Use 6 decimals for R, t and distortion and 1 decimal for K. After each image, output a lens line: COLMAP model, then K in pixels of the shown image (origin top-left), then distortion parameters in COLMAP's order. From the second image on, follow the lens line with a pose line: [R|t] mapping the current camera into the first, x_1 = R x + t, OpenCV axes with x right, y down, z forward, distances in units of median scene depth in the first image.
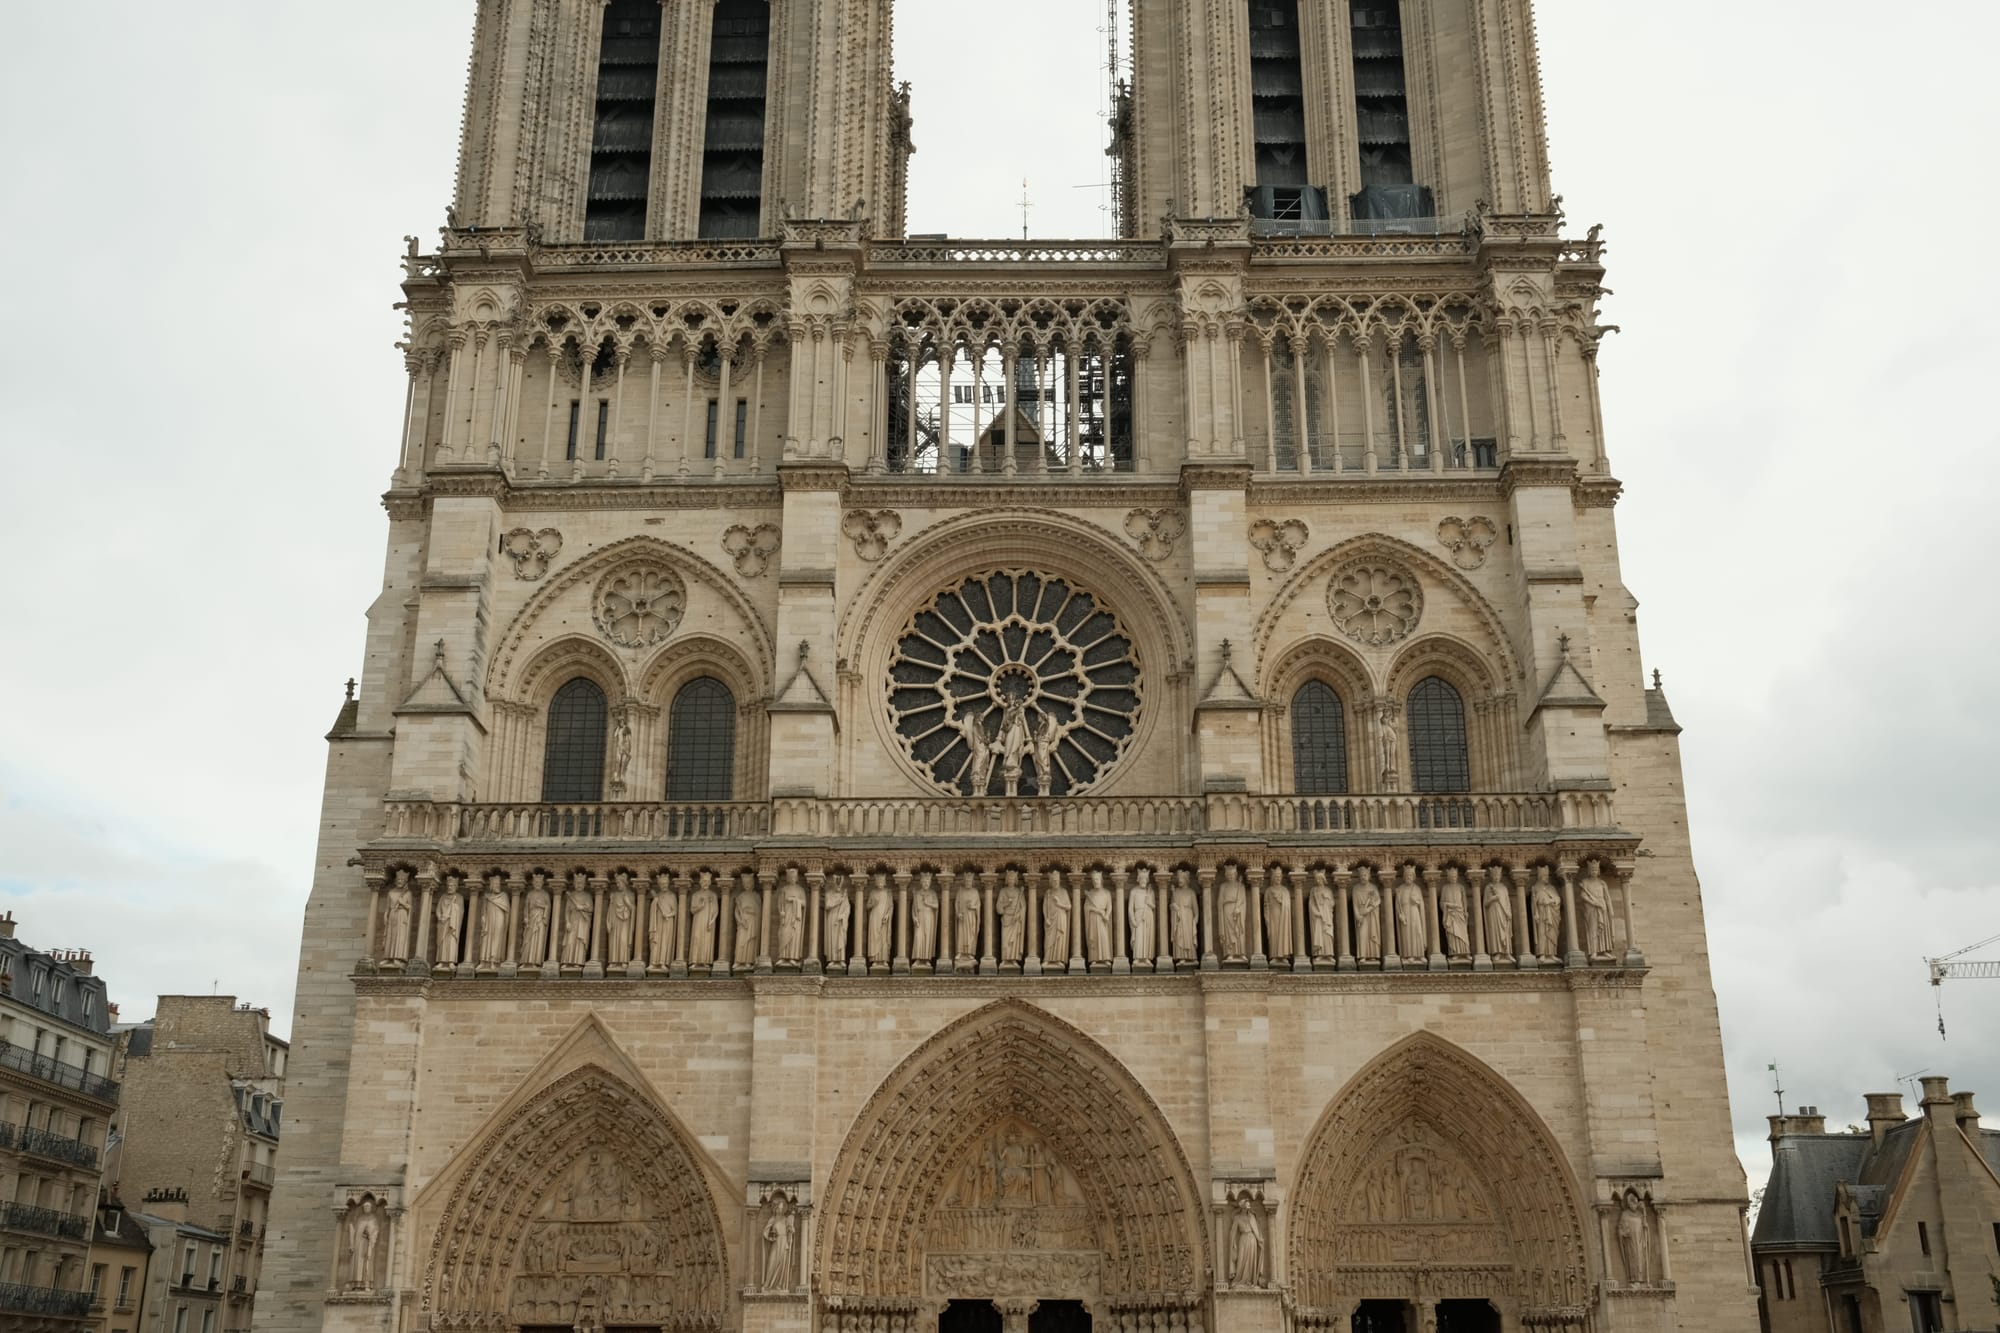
lens RADIAL K [[2026.1, 0, 991.2], [0, 2026.1, 671.2], [0, 0, 1]] dist [-0.050507, 0.139325]
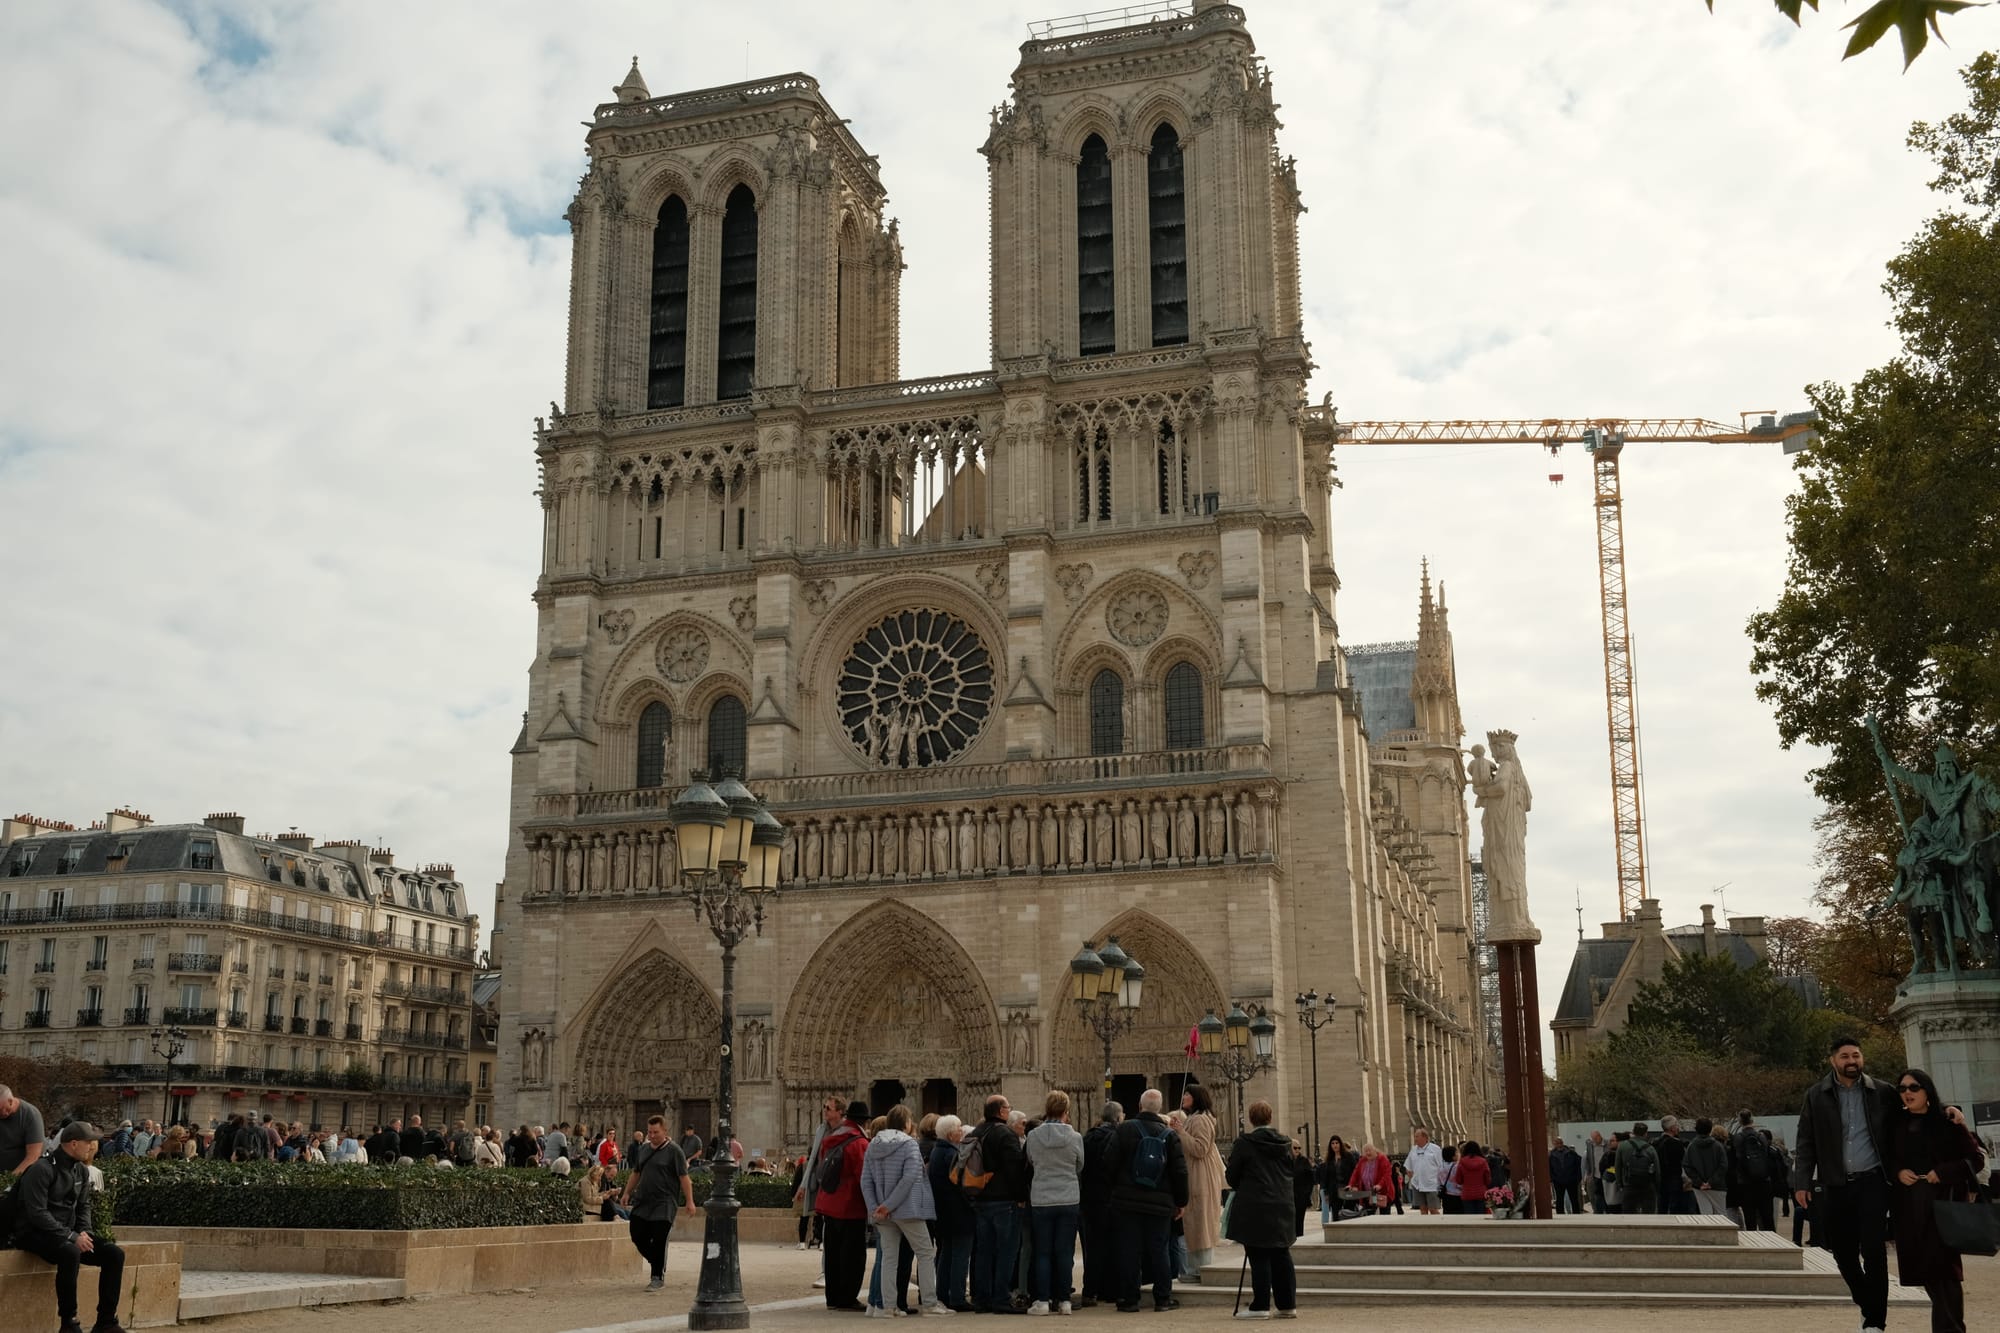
lens RADIAL K [[2026.1, 0, 991.2], [0, 2026.1, 671.2], [0, 0, 1]] dist [-0.050507, 0.139325]
pose [[0.962831, -0.074816, -0.259536, 0.512220], [0.104036, 0.989460, 0.100722, -0.169061], [0.249265, -0.123980, 0.960467, -0.501244]]
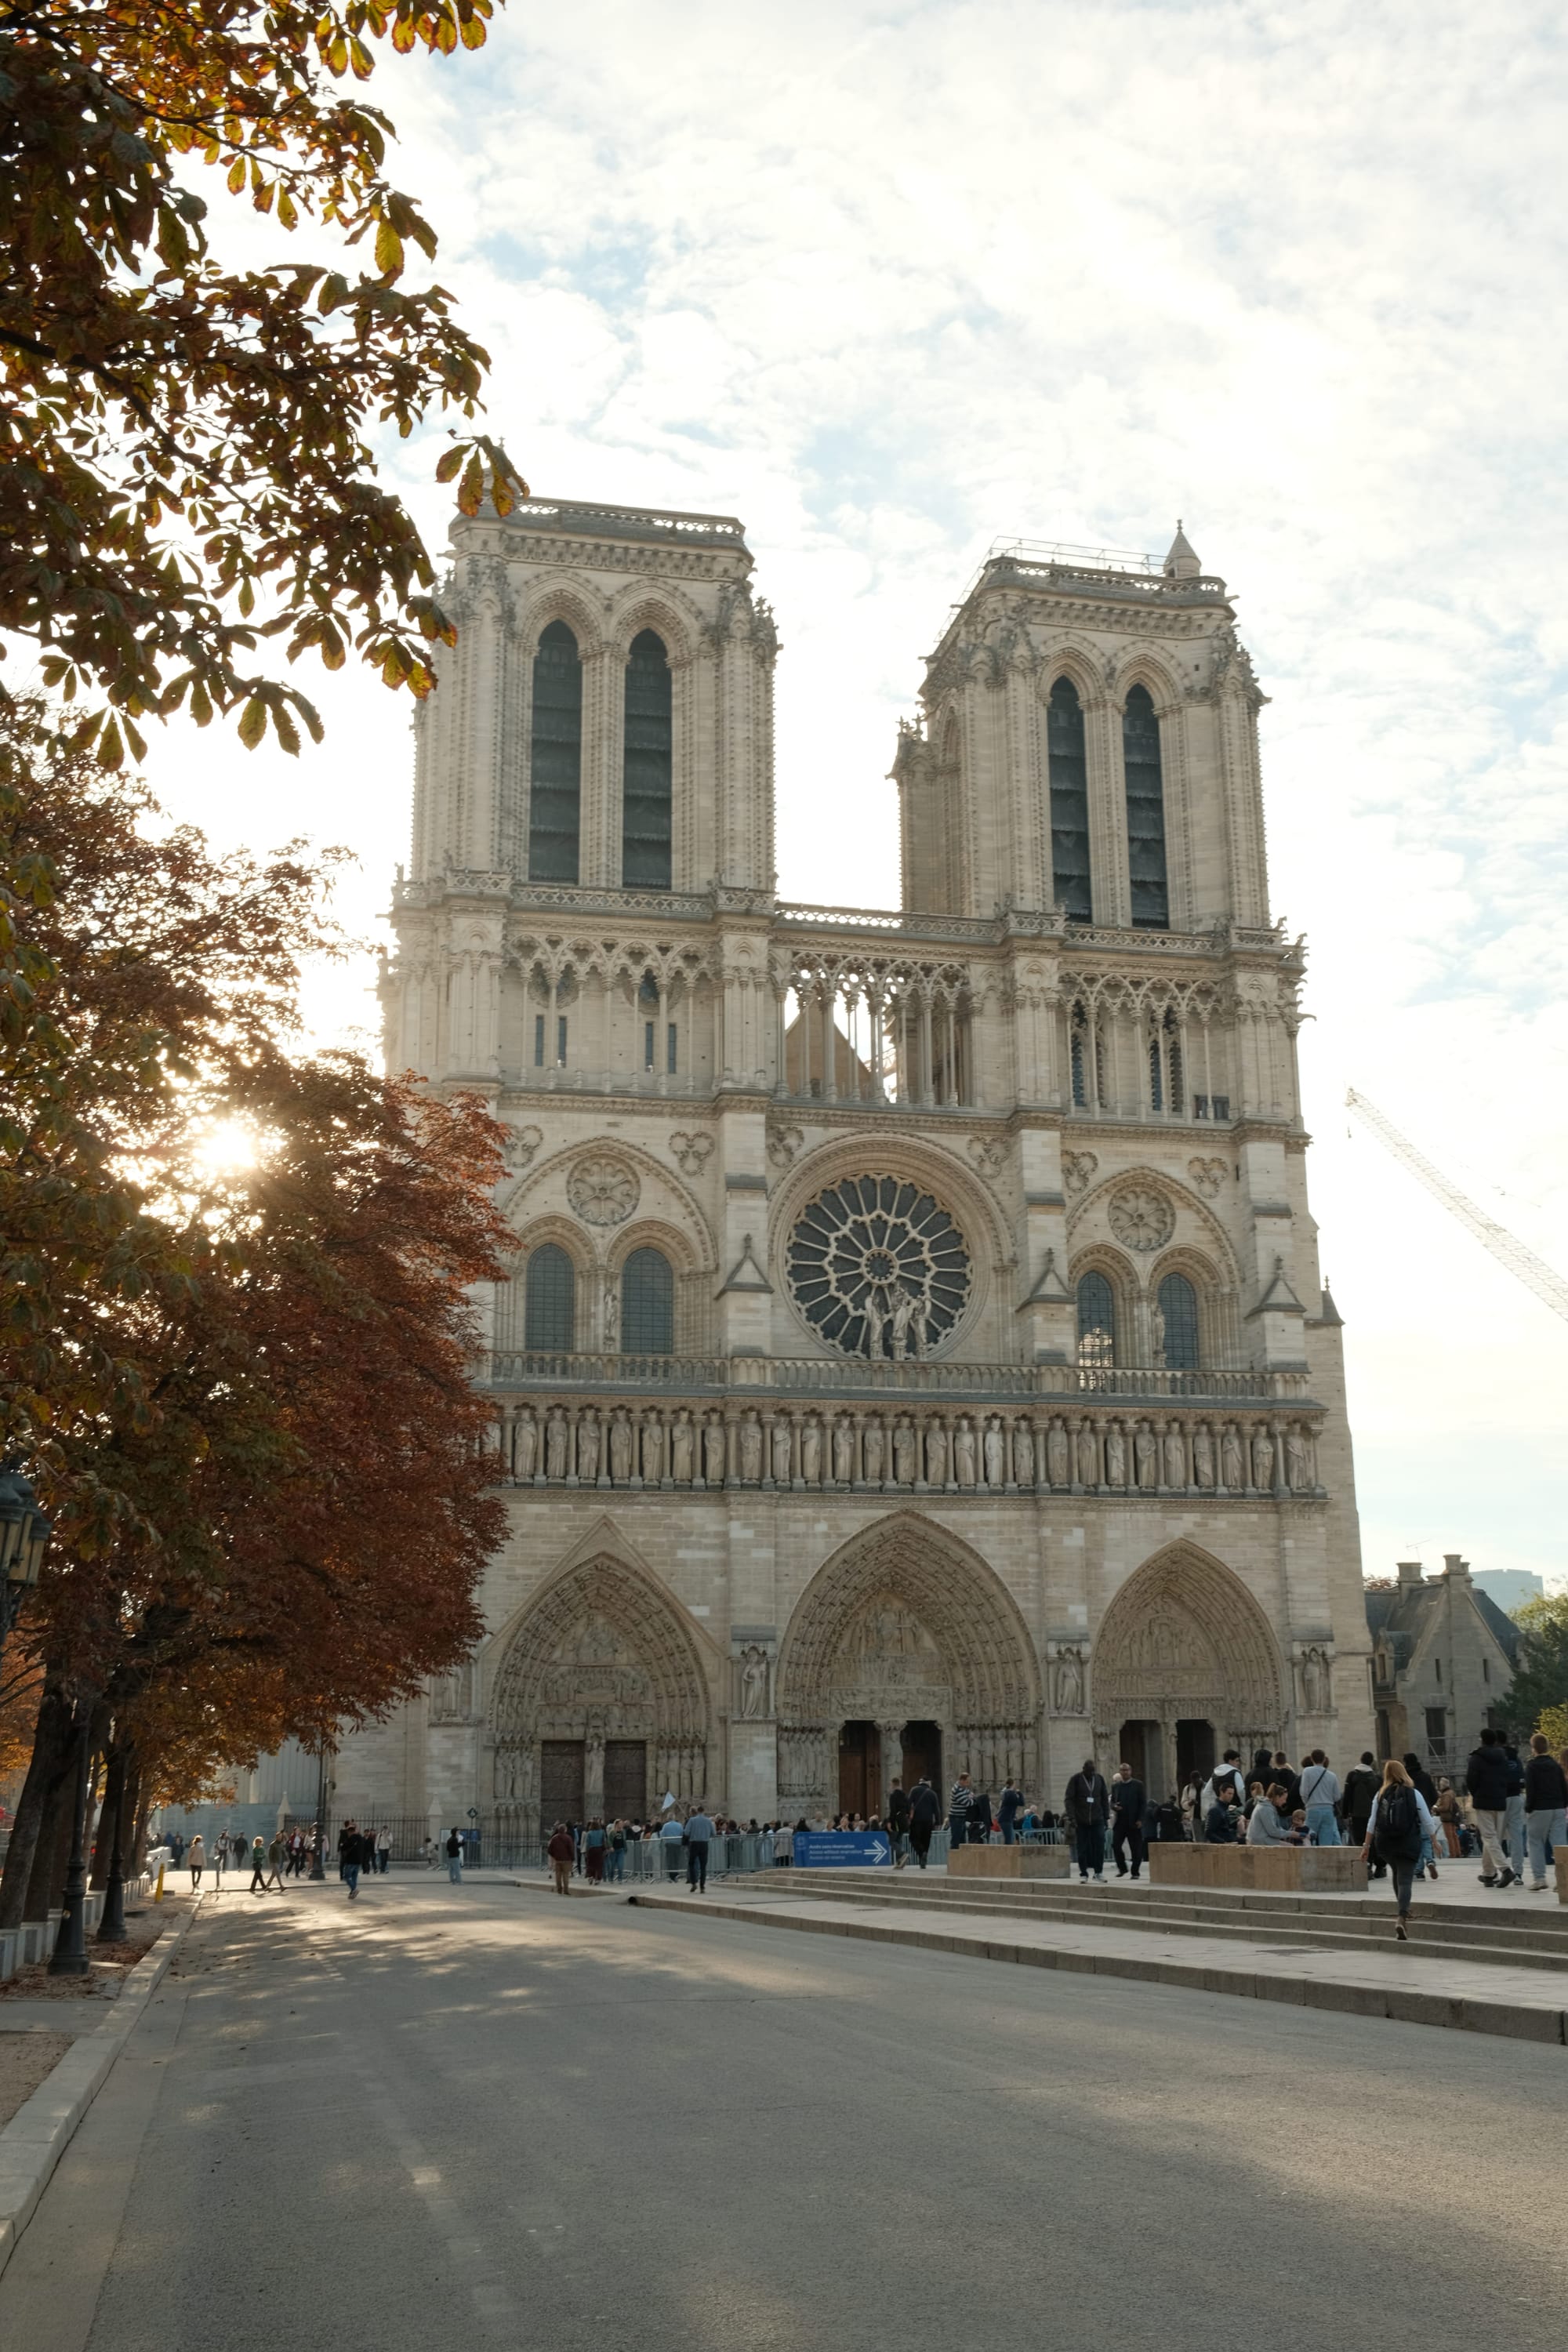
lens RADIAL K [[2382.7, 0, 786.1], [0, 2382.7, 1198.5], [0, 0, 1]] dist [-0.050507, 0.139325]
pose [[0.969926, 0.049420, 0.238328, -0.463389], [-0.072880, 0.993213, 0.090645, -0.190834], [-0.232231, -0.105289, 0.966945, -0.535666]]
